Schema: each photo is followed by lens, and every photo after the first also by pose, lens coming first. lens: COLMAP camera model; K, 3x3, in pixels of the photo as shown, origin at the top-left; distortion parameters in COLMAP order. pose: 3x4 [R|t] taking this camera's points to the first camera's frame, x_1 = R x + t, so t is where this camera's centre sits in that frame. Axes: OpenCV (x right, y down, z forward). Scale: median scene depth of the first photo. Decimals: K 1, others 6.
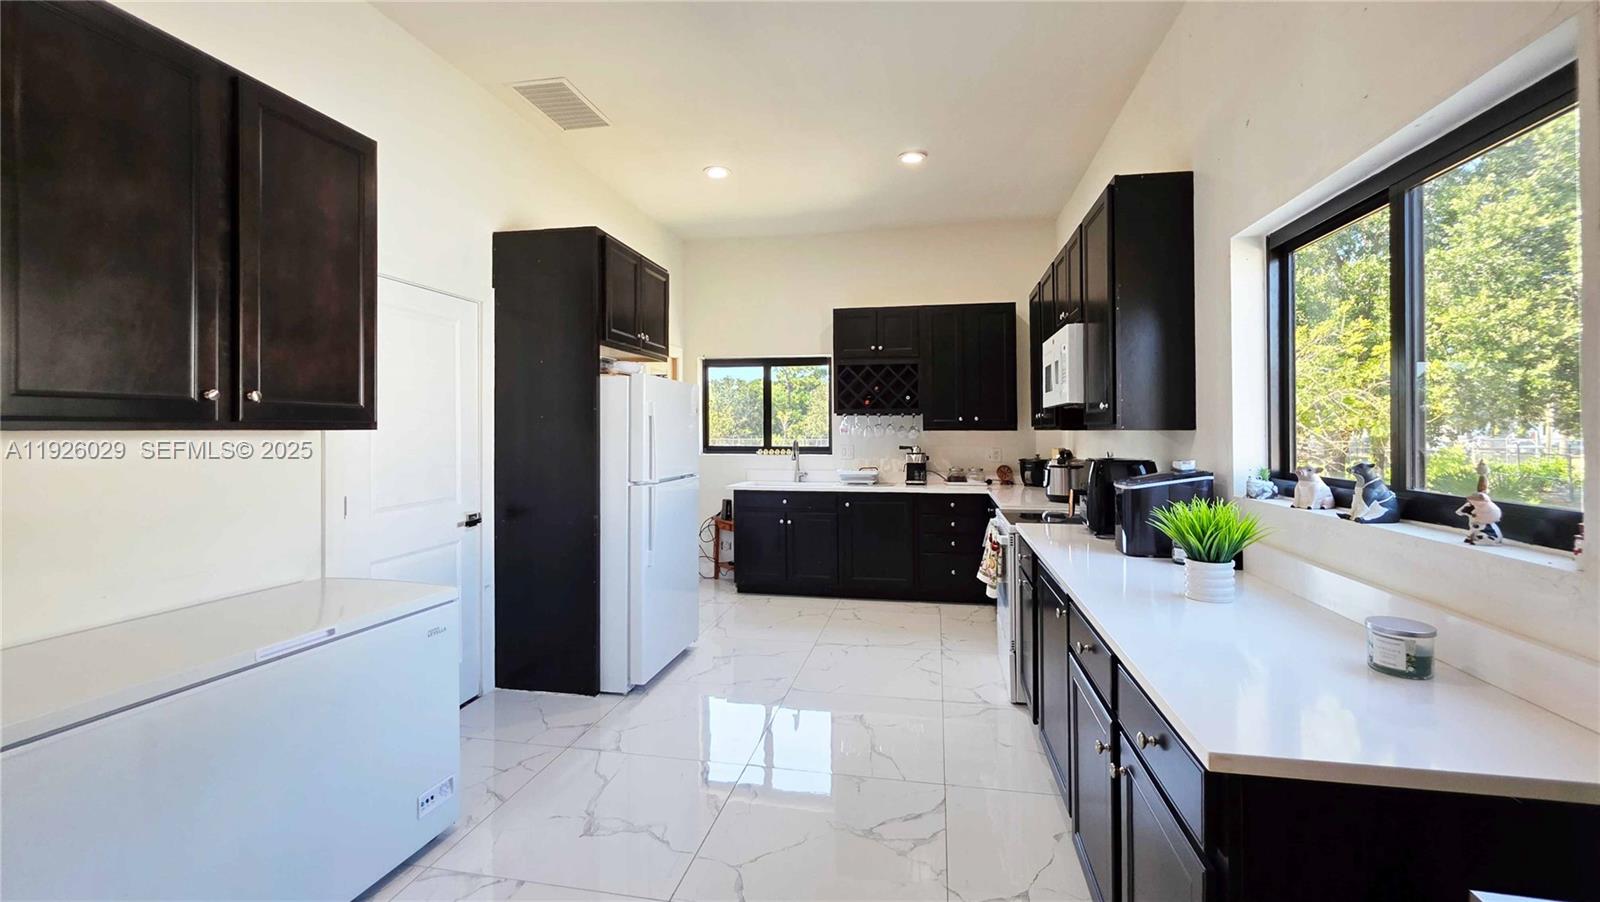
lens RADIAL K [[663.1, 0, 797.6], [0, 663.1, 409.9], [0, 0, 1]] dist [-0.001291, -0.000042]
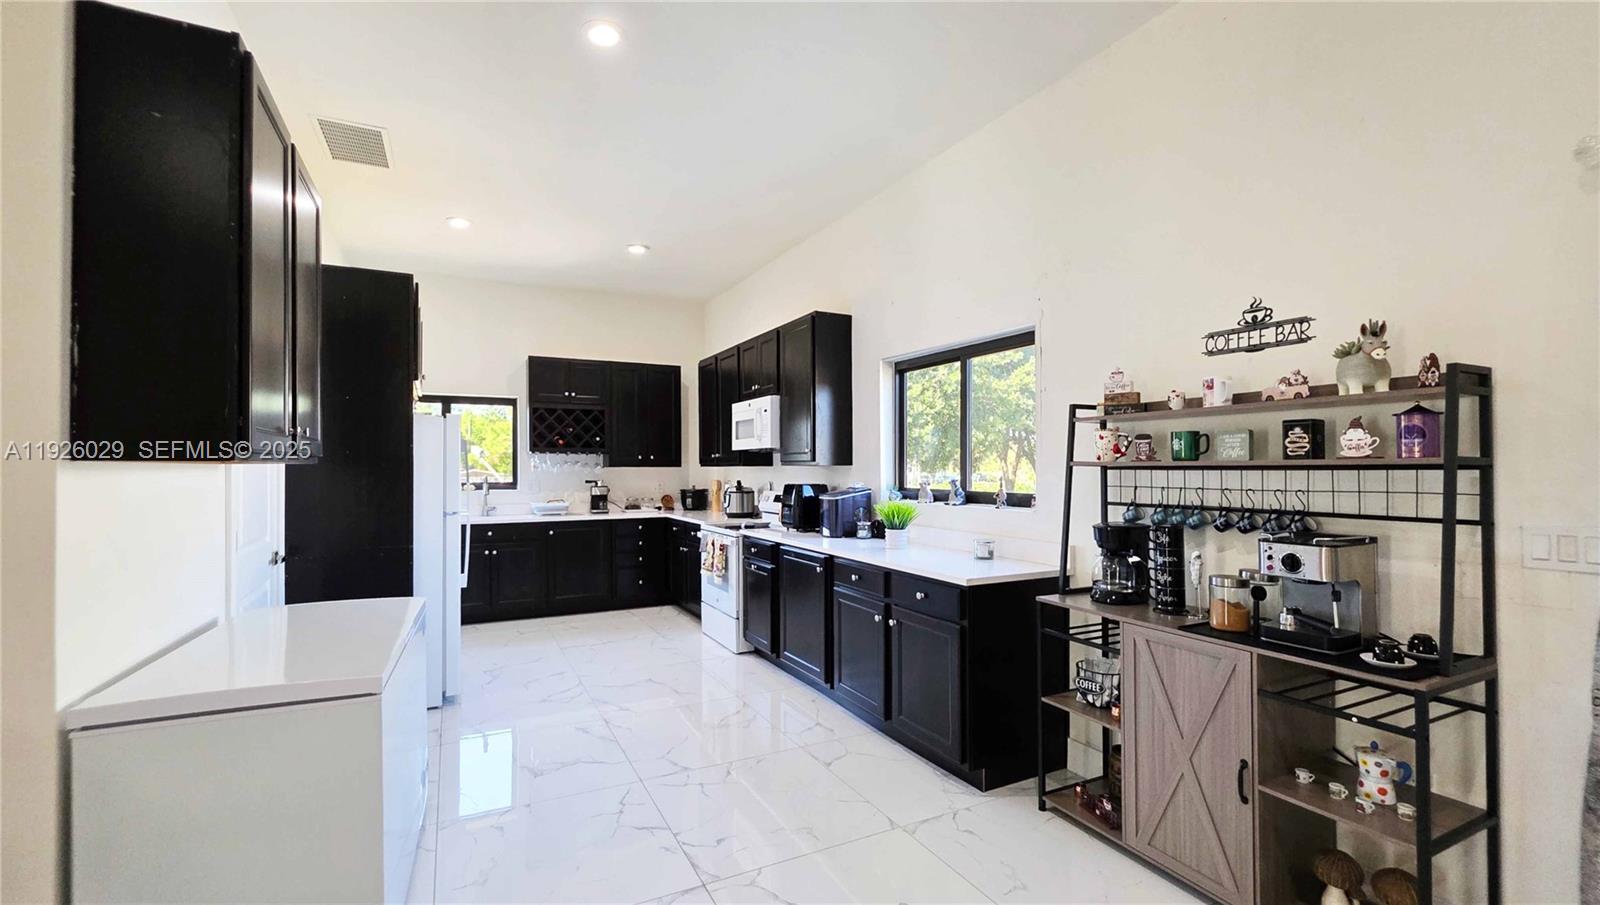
lens RADIAL K [[650.3, 0, 779.6], [0, 650.3, 432.5], [0, 0, 1]] dist [0.000368, 0.000052]
pose [[0.801747, 0.032923, 0.596756, -0.257068], [-0.018030, 0.999359, -0.030911, 0.000150], [-0.597392, 0.014023, 0.801827, -0.112091]]
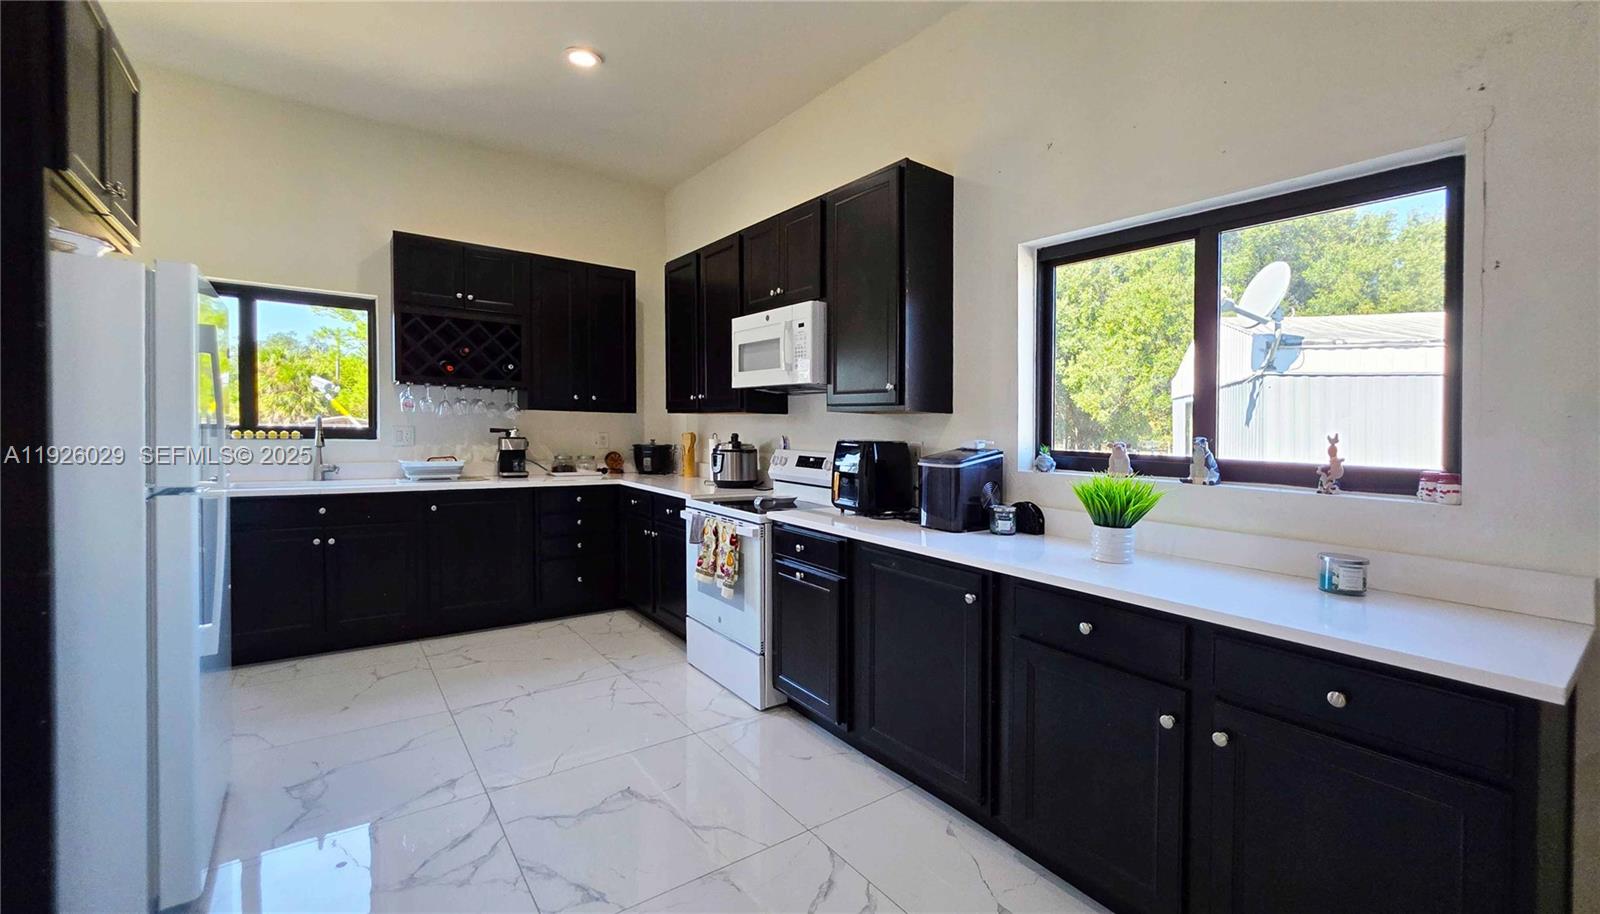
lens RADIAL K [[663.5, 0, 834.0], [0, 663.5, 433.9], [0, 0, 1]] dist [0.001850, -0.000064]
pose [[0.666268, 0.008389, 0.745665, -0.158835], [-0.047381, 0.998392, 0.031104, 0.017863], [-0.744205, -0.056054, 0.665595, 0.188396]]
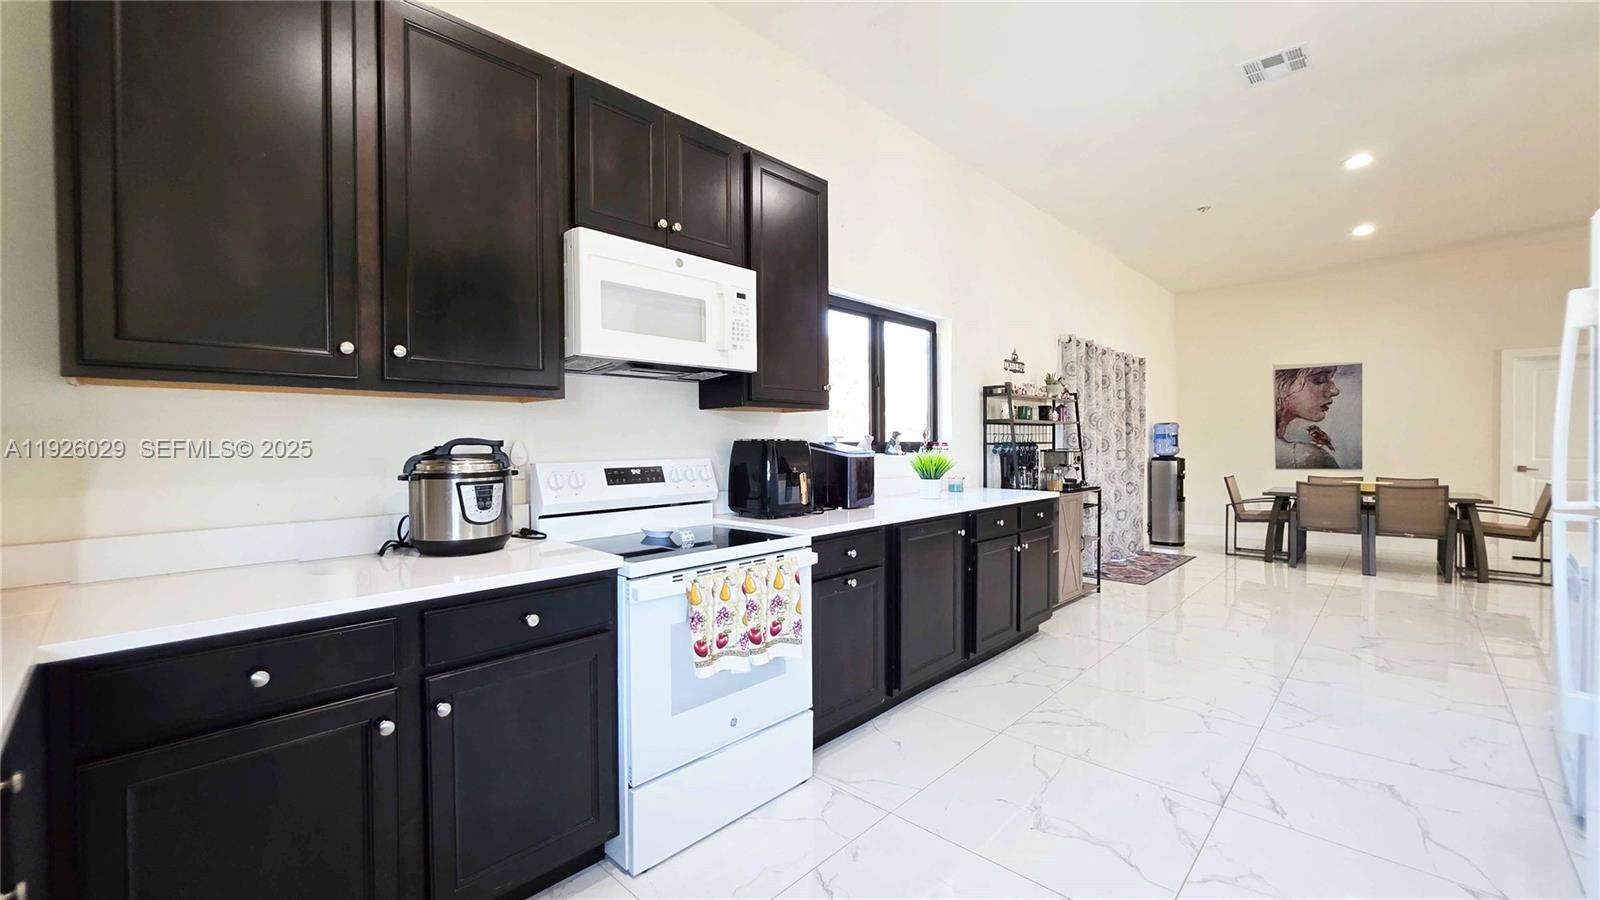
lens RADIAL K [[650.3, 0, 779.6], [0, 650.3, 430.0], [0, 0, 1]] dist [0.000368, 0.000052]
pose [[-0.831321, 0.009927, 0.555704, -0.024534], [-0.014564, 0.999108, -0.039635, 0.050190], [-0.555601, -0.041043, -0.830435, 0.913232]]
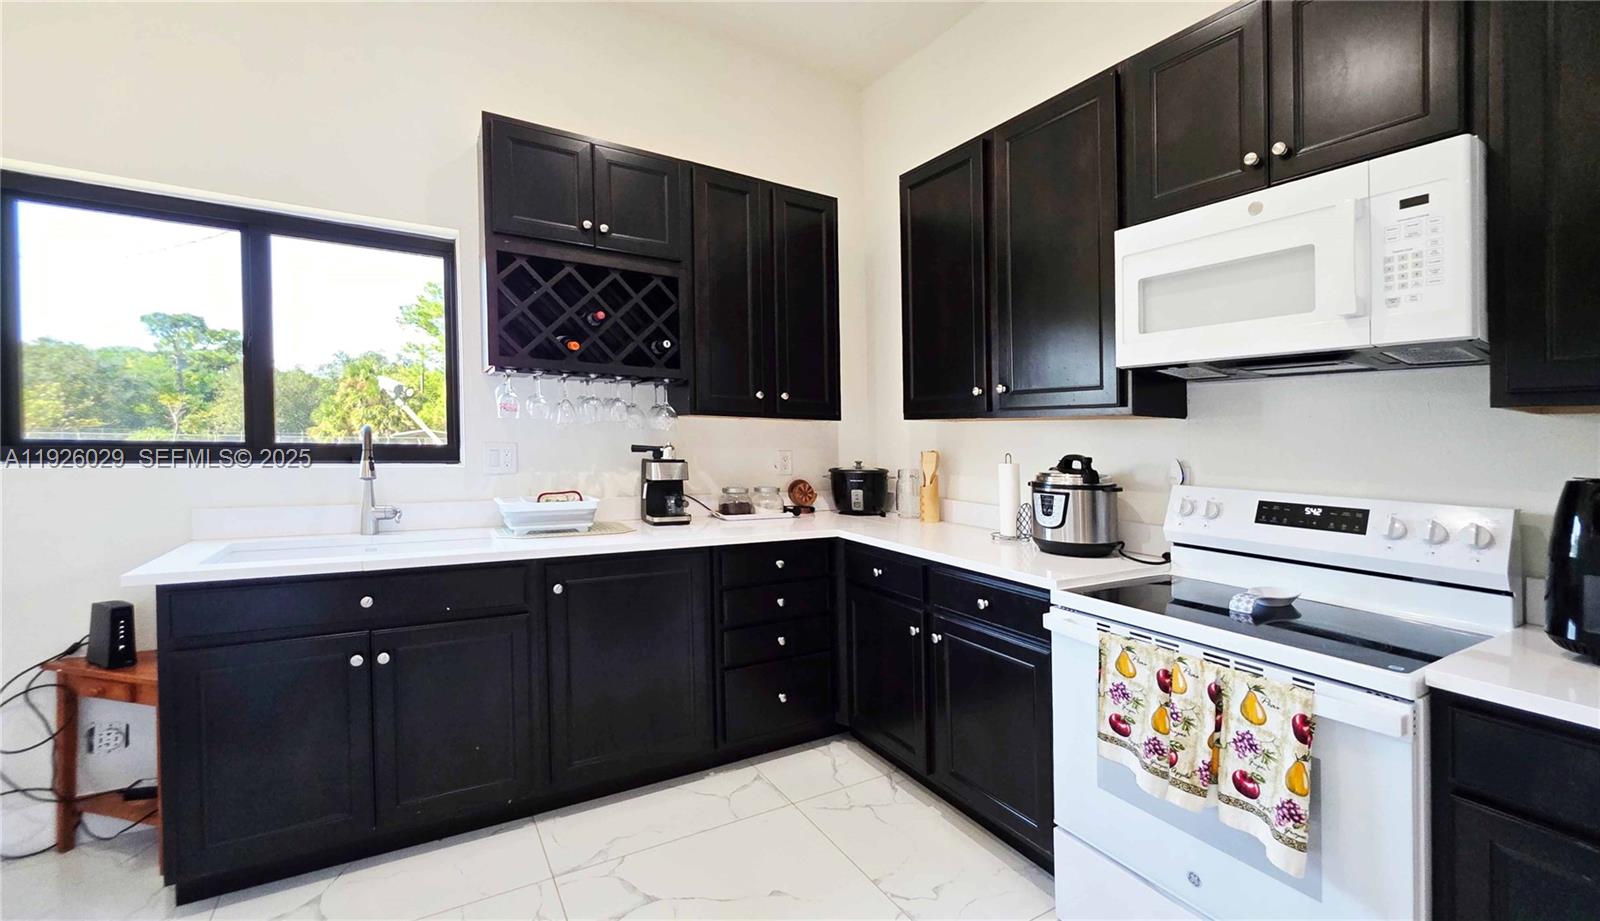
lens RADIAL K [[700.6, 0, 848.8], [0, 700.6, 458.6], [0, 0, 1]] dist [-0.000858, 0.000083]
pose [[0.733952, -0.003585, 0.679192, -0.077190], [-0.043510, 0.997684, 0.052285, 0.030943], [-0.677807, -0.067926, 0.732096, 0.527776]]
